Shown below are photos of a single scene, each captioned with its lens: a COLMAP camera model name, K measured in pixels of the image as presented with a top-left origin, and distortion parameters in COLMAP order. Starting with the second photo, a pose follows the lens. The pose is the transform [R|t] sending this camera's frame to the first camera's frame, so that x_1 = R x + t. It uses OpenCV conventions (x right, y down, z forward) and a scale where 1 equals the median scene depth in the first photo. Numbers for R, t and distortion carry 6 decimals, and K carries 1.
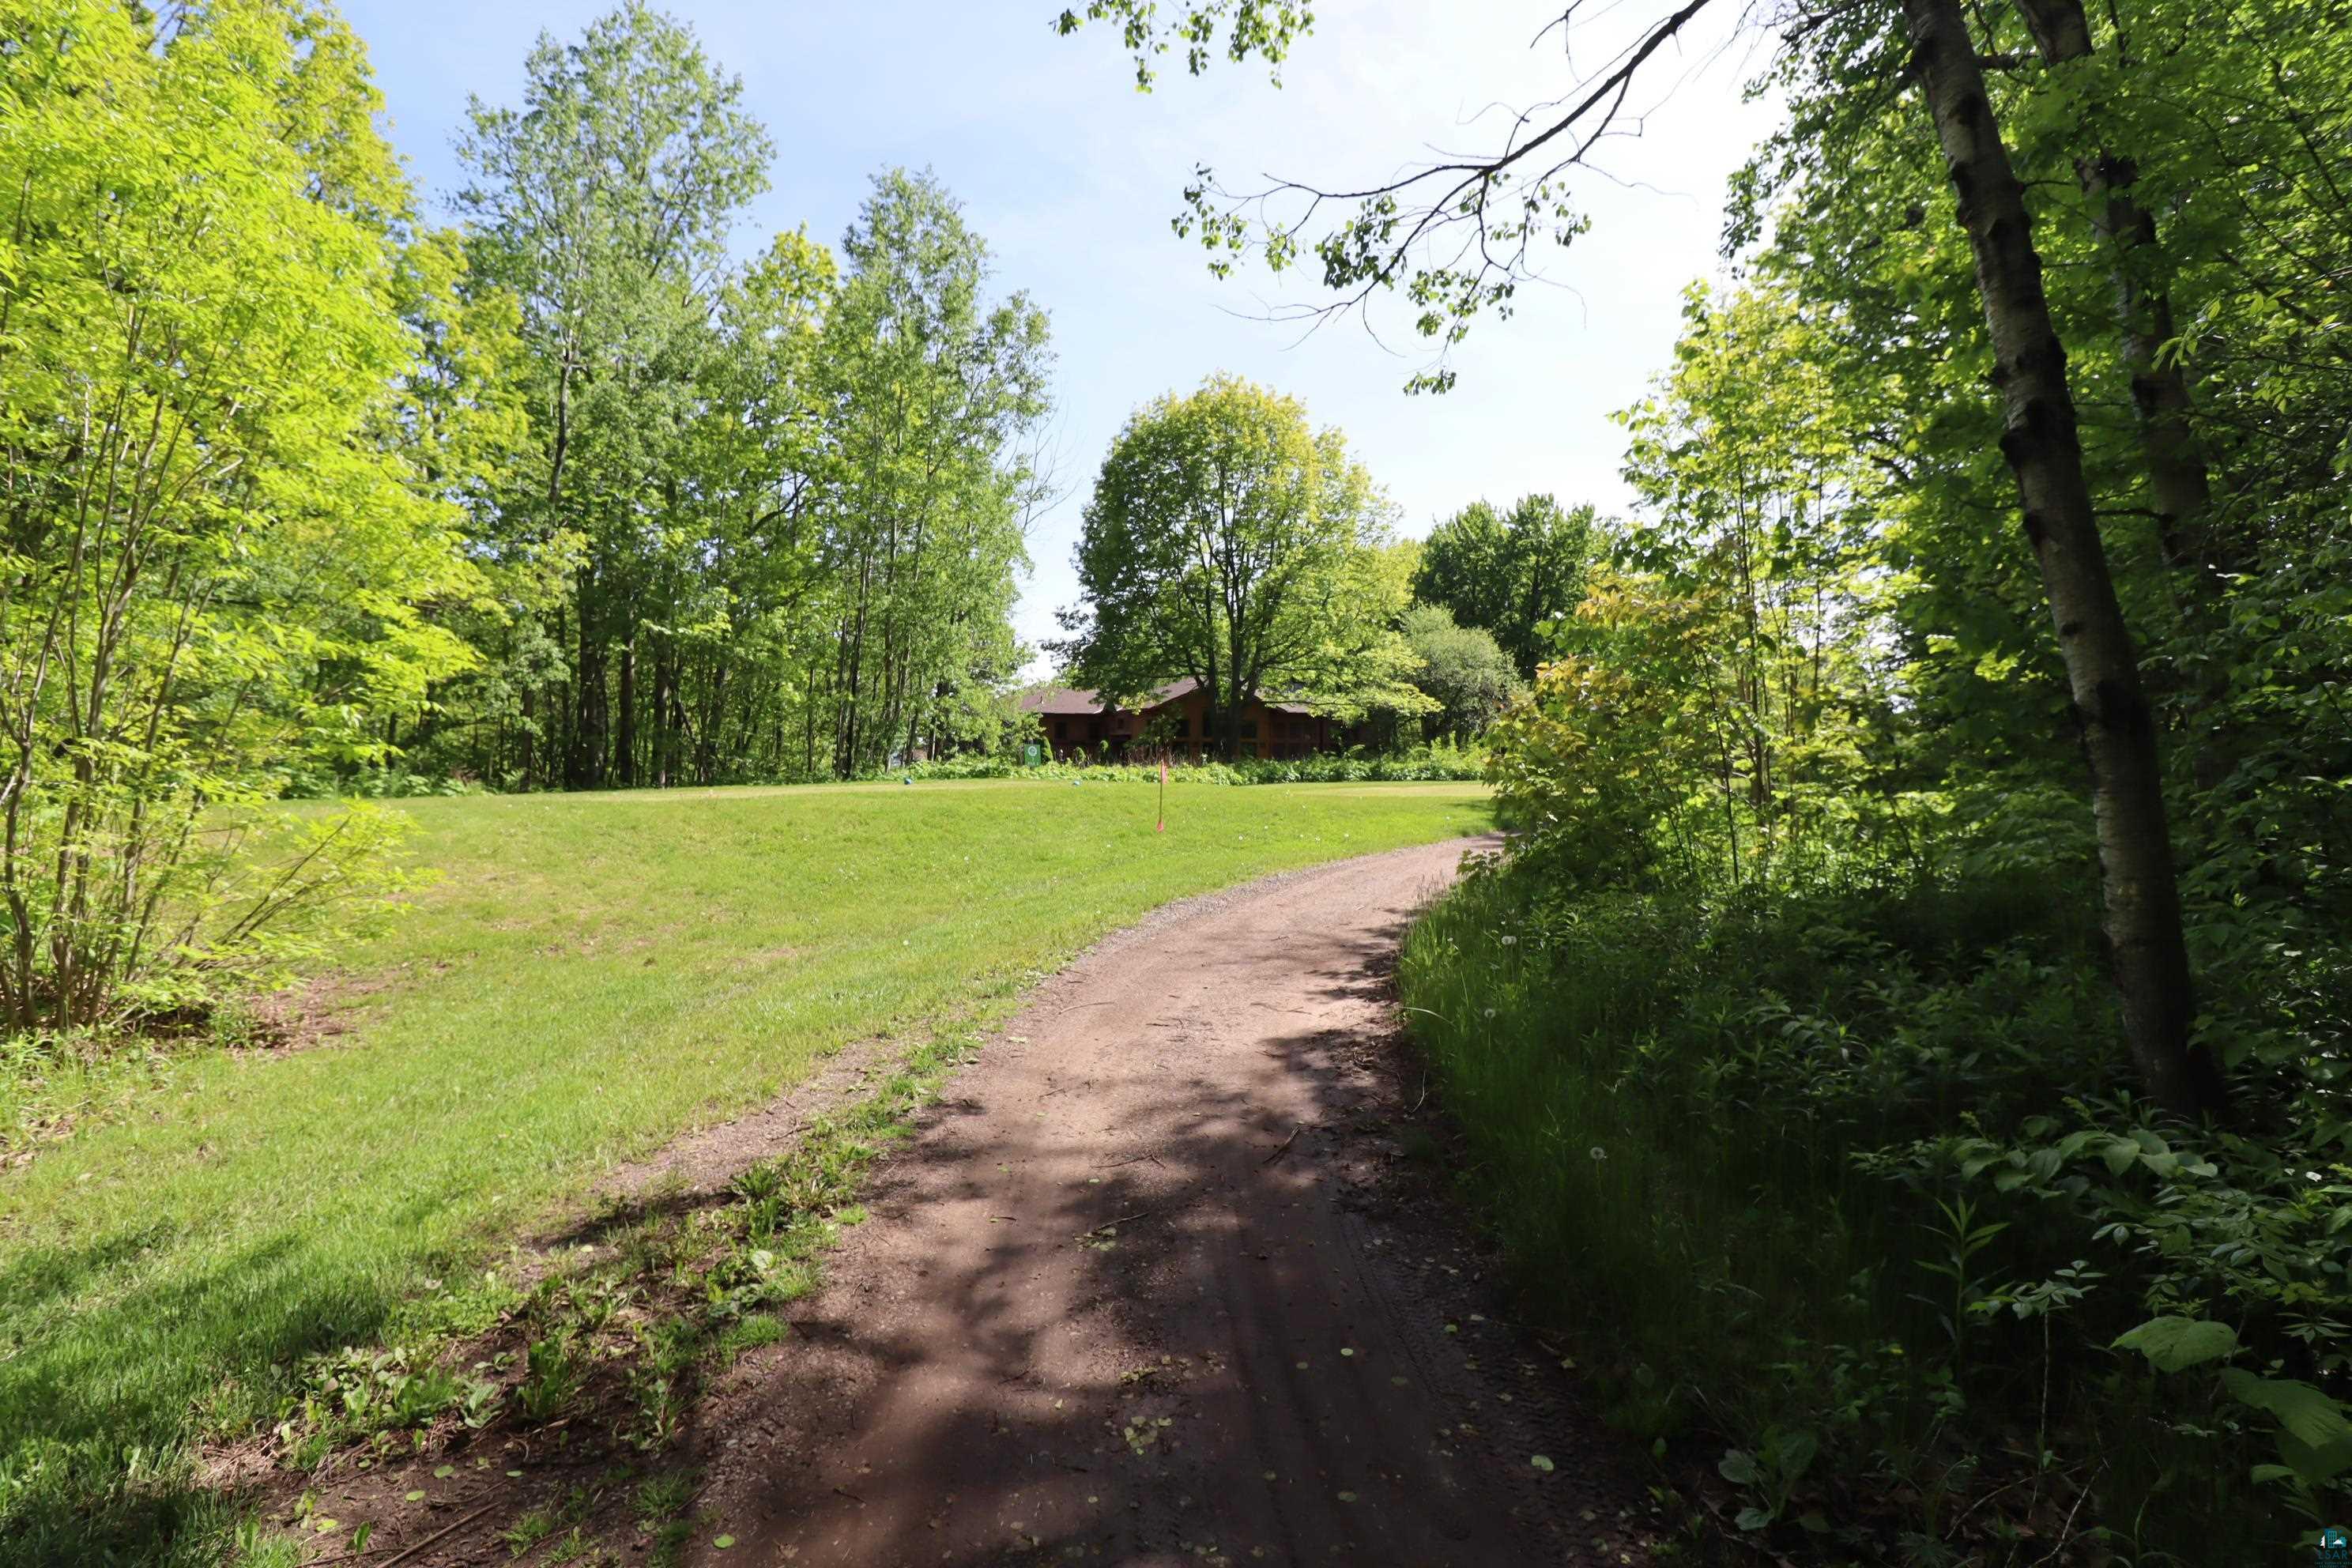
lens RADIAL K [[1100.8, 0, 1172.1], [0, 1100.8, 771.1], [0, 0, 1]] dist [0.000473, -0.013562]
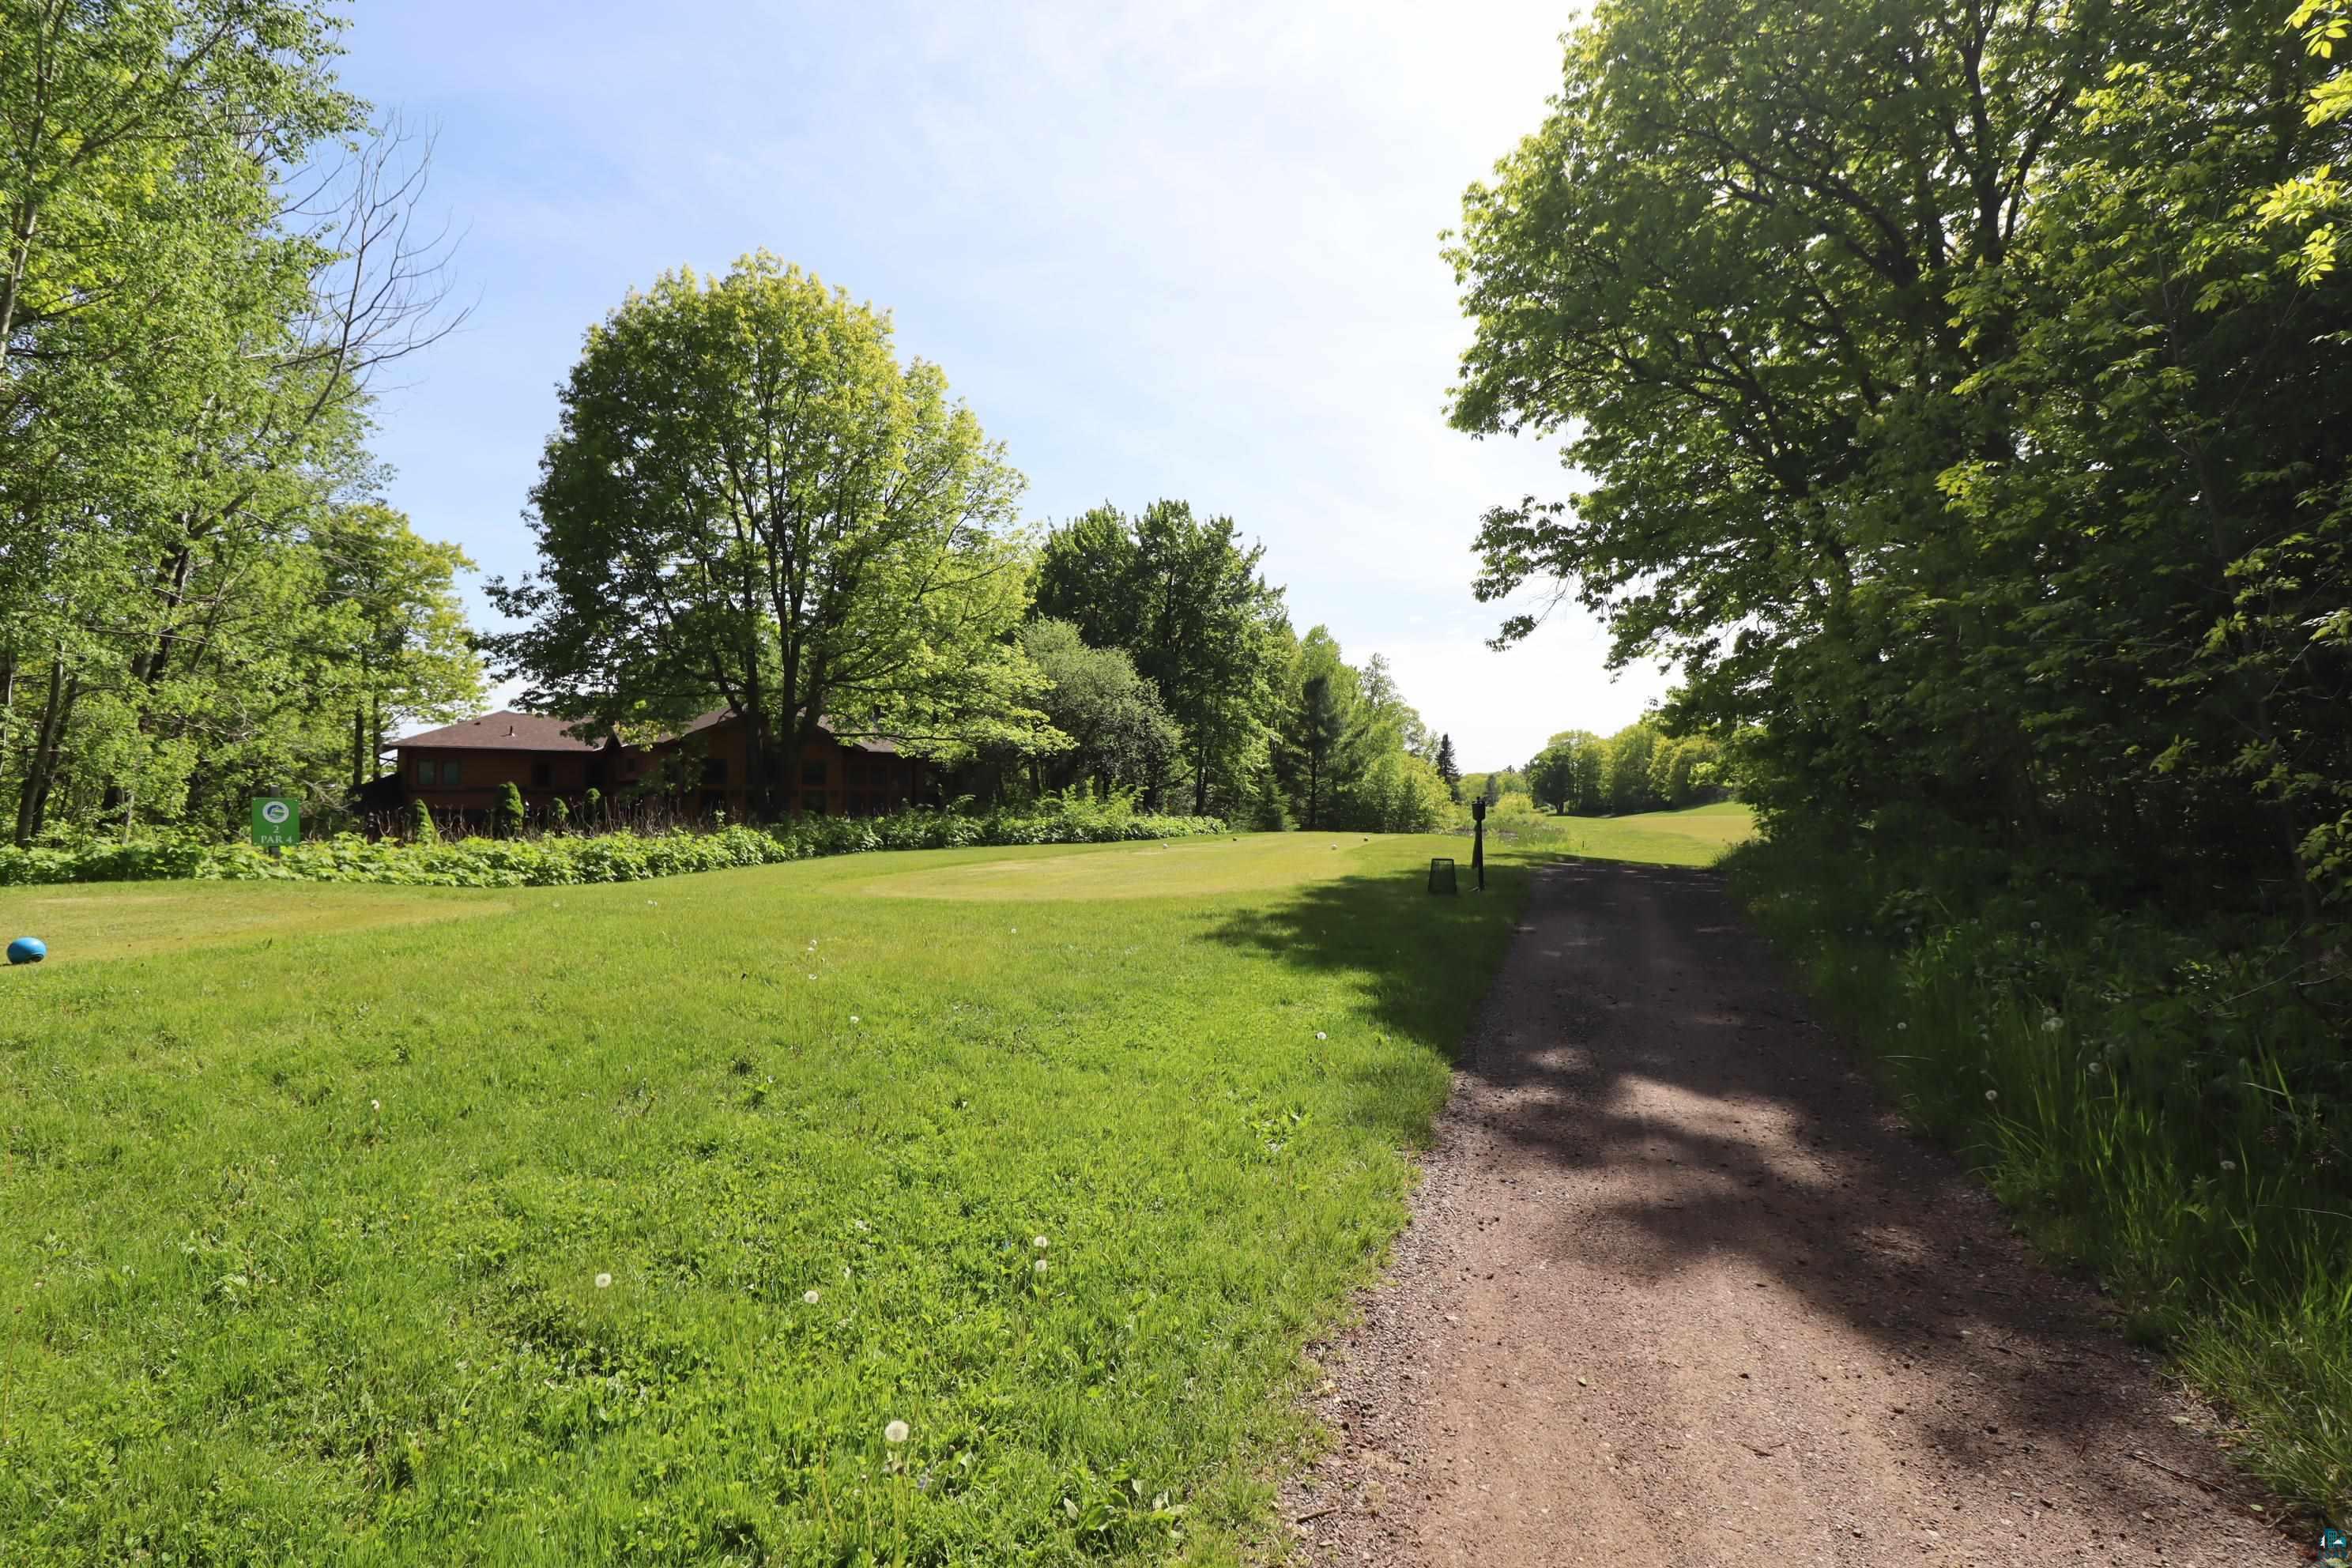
lens RADIAL K [[1100.8, 0, 1182.5], [0, 1100.8, 788.1], [0, 0, 1]] dist [0.000473, -0.013562]
pose [[0.930187, 0.000766, 0.367085, 0.034031], [0.009453, 0.999616, -0.026041, -0.007567], [-0.366964, 0.027693, 0.929823, 0.260703]]
